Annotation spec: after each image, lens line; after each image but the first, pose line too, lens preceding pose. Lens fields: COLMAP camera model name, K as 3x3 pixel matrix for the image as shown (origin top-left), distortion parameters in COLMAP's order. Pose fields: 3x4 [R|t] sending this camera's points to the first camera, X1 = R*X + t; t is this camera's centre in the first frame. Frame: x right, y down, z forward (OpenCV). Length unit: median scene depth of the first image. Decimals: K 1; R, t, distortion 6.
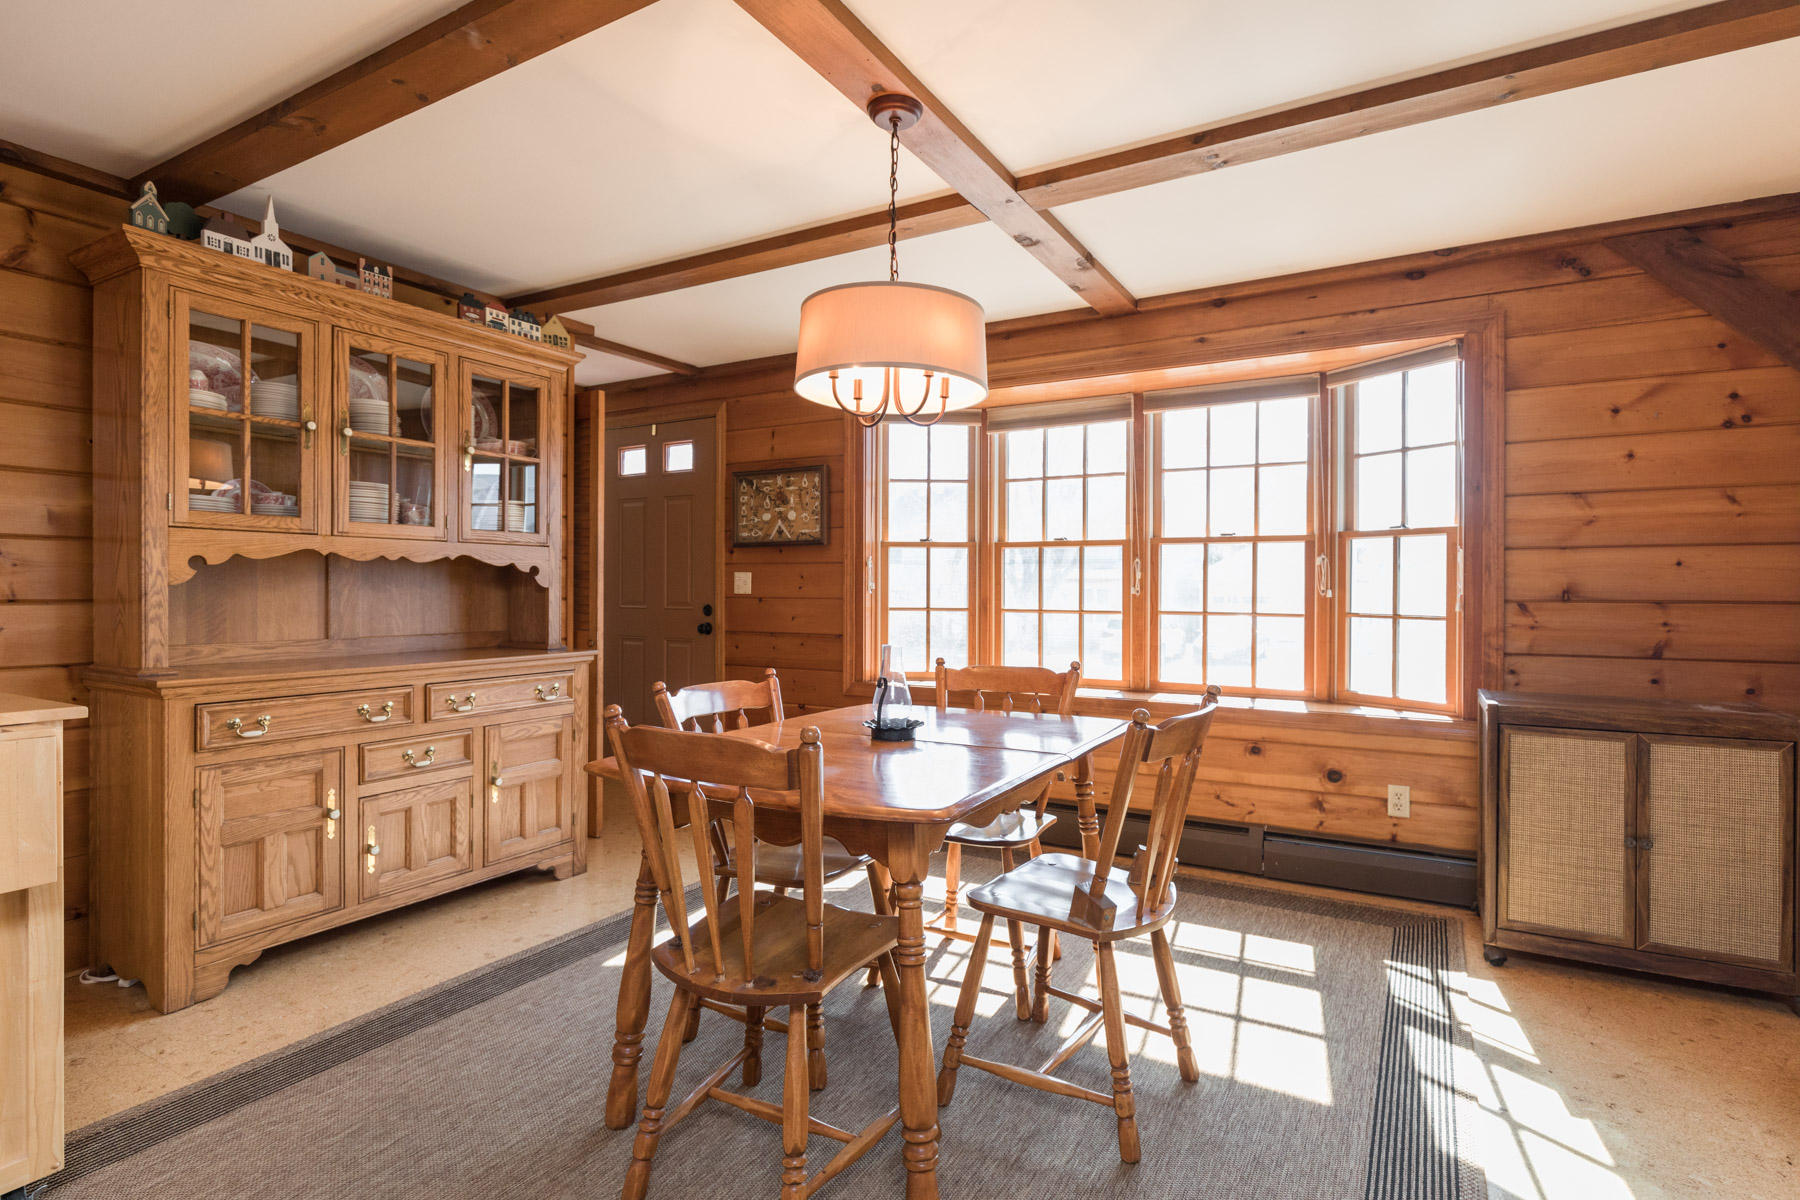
lens RADIAL K [[911.7, 0, 900.0], [0, 911.7, 600.0], [0, 0, 1]] dist [0.000134, 0.000030]
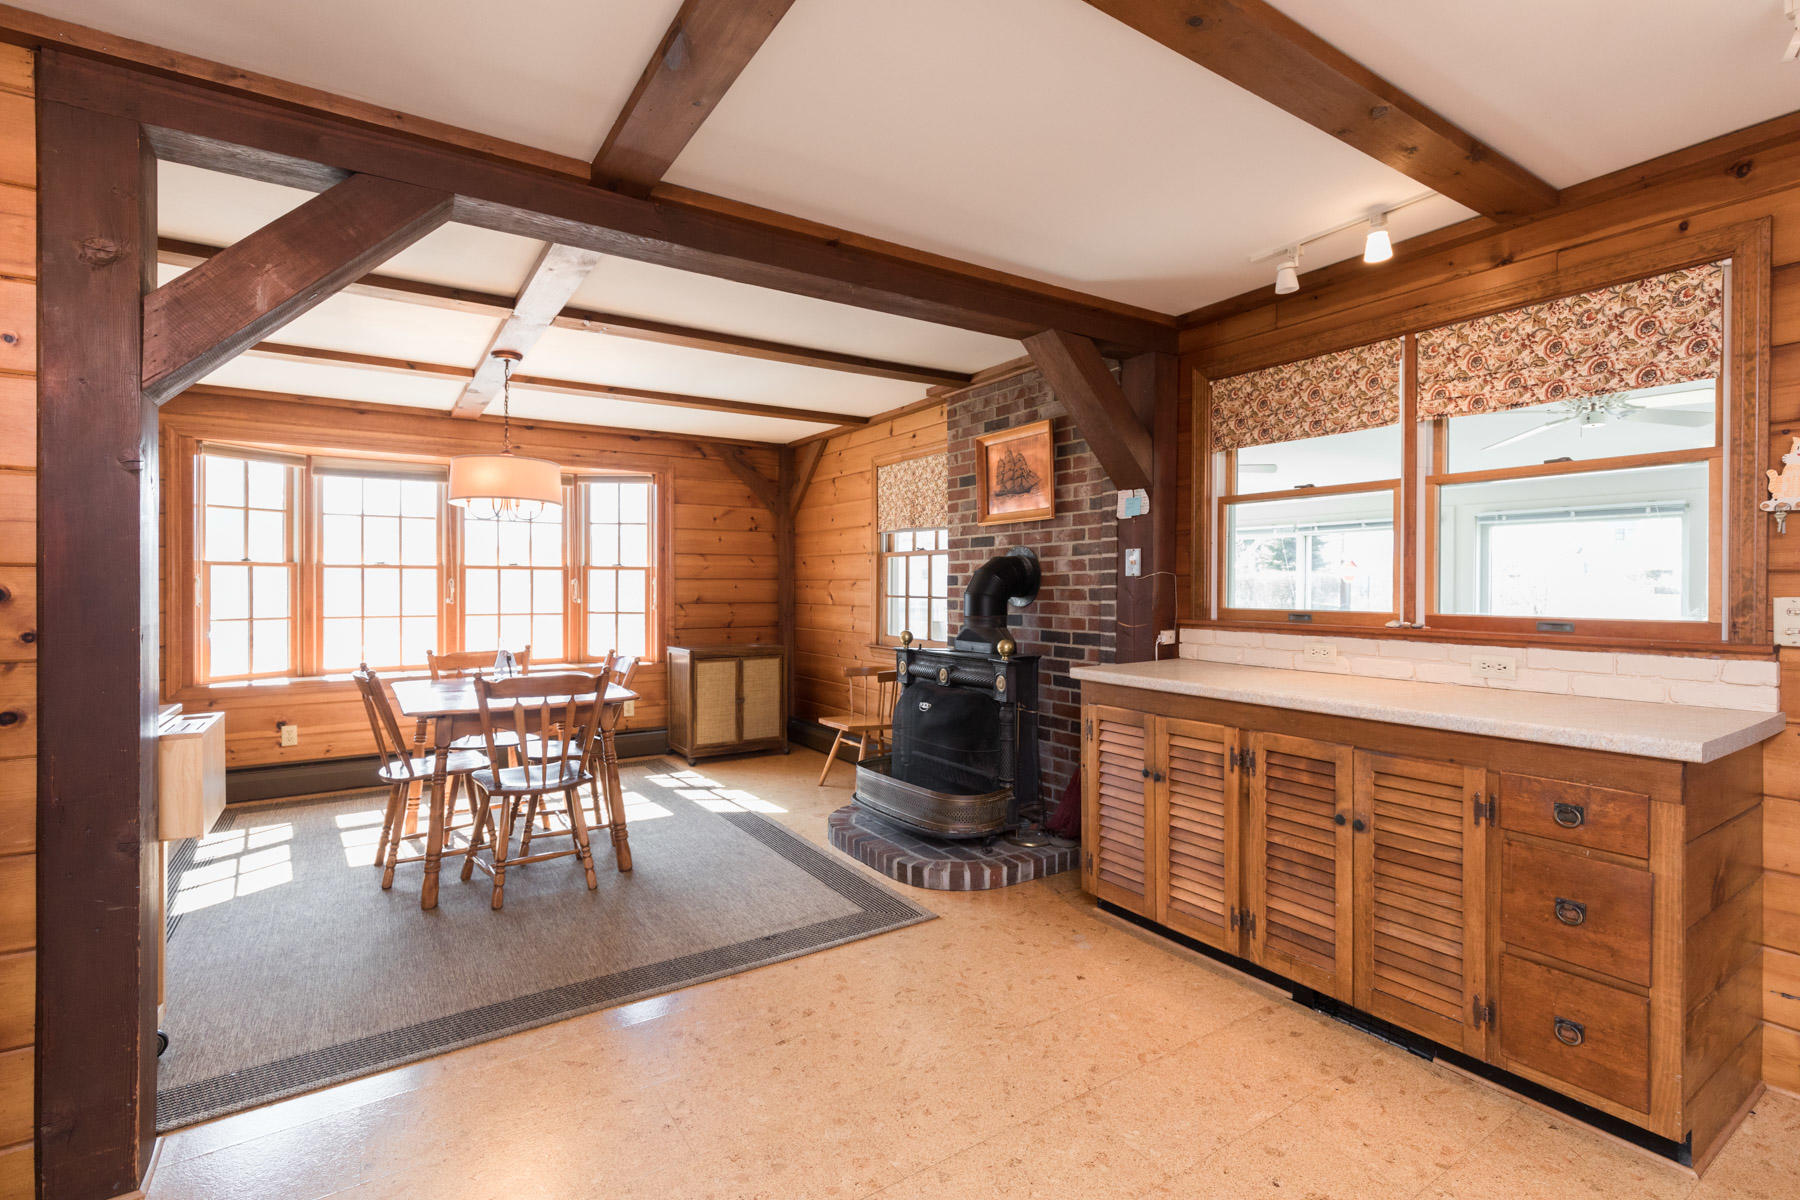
lens RADIAL K [[911.7, 0, 900.0], [0, 911.7, 600.0], [0, 0, 1]] dist [0.000134, 0.000030]
pose [[0.475320, -0.017419, 0.879640, -0.943865], [0.013076, 0.999833, 0.012734, -0.027775], [-0.879716, 0.005450, 0.475469, -0.456606]]
